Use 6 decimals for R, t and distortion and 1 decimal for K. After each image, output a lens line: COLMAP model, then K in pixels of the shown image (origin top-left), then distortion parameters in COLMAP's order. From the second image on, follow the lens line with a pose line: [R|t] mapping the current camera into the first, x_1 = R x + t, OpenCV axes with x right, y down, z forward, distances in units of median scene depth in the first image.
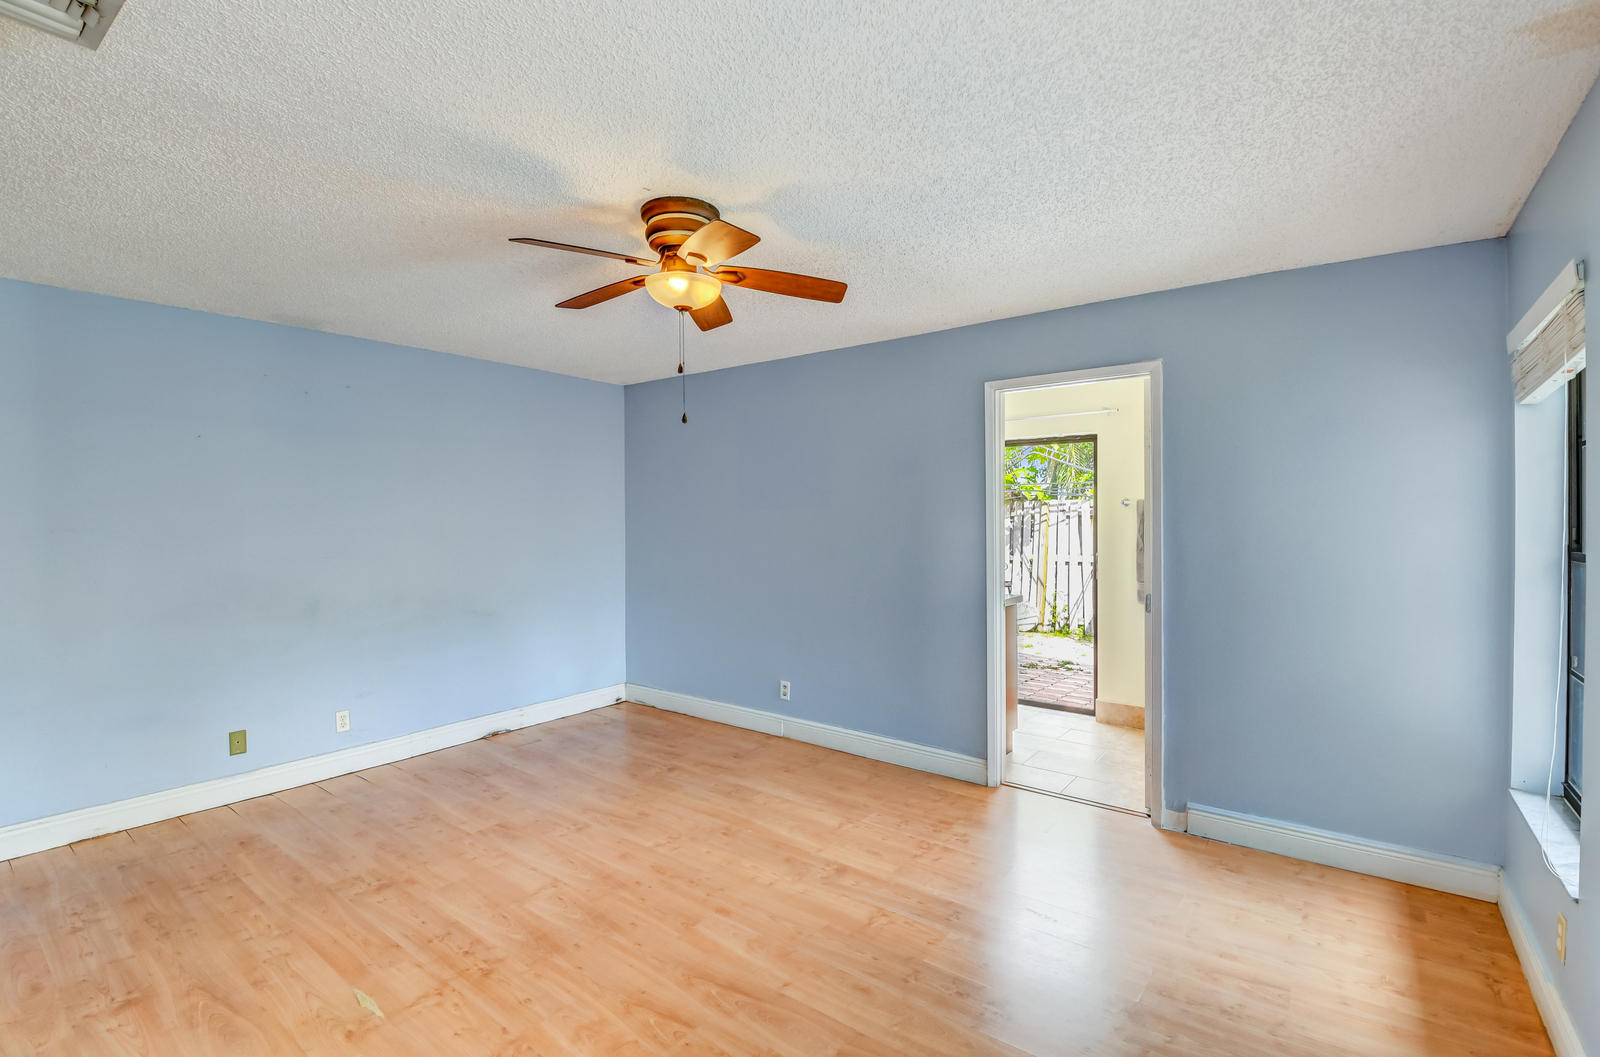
lens RADIAL K [[711.6, 0, 817.1], [0, 711.6, 524.7], [0, 0, 1]] dist [-0.004503, -0.010773]
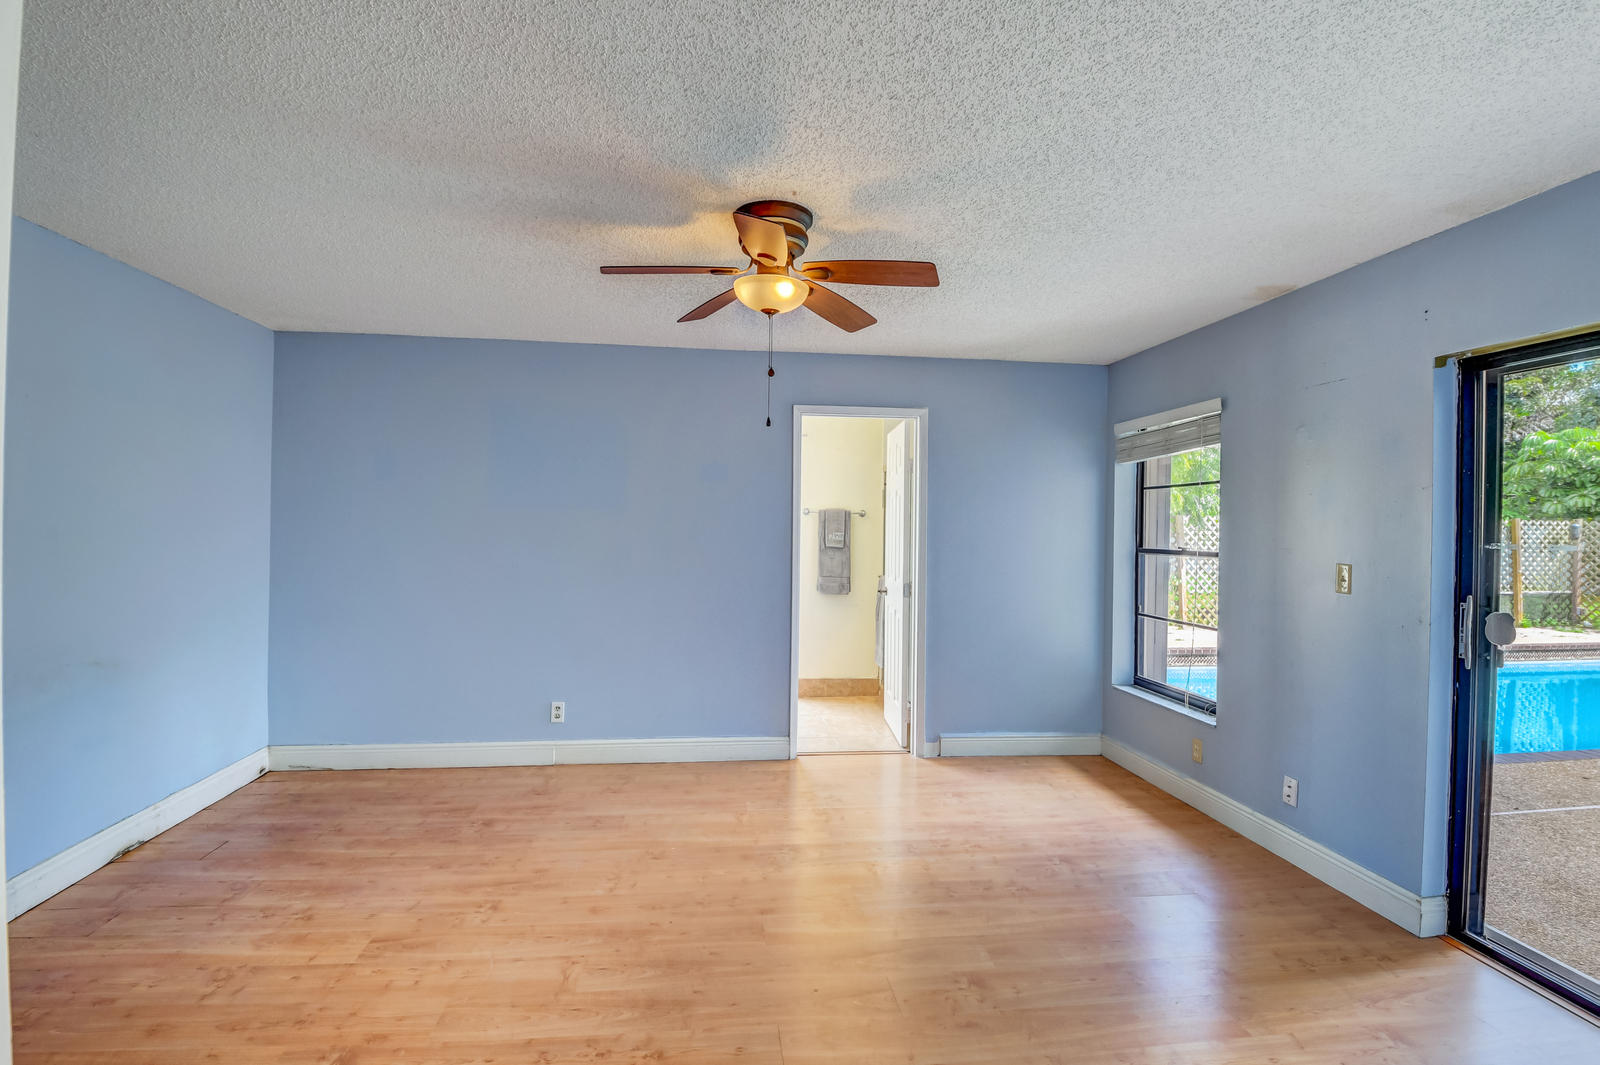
lens RADIAL K [[711.6, 0, 805.1], [0, 711.6, 519.2], [0, 0, 1]] dist [-0.004503, -0.010773]
pose [[0.736393, 0.015564, 0.676375, -0.542988], [-0.003177, 0.999804, -0.019548, 0.004534], [-0.676546, 0.012246, 0.736298, 0.147407]]
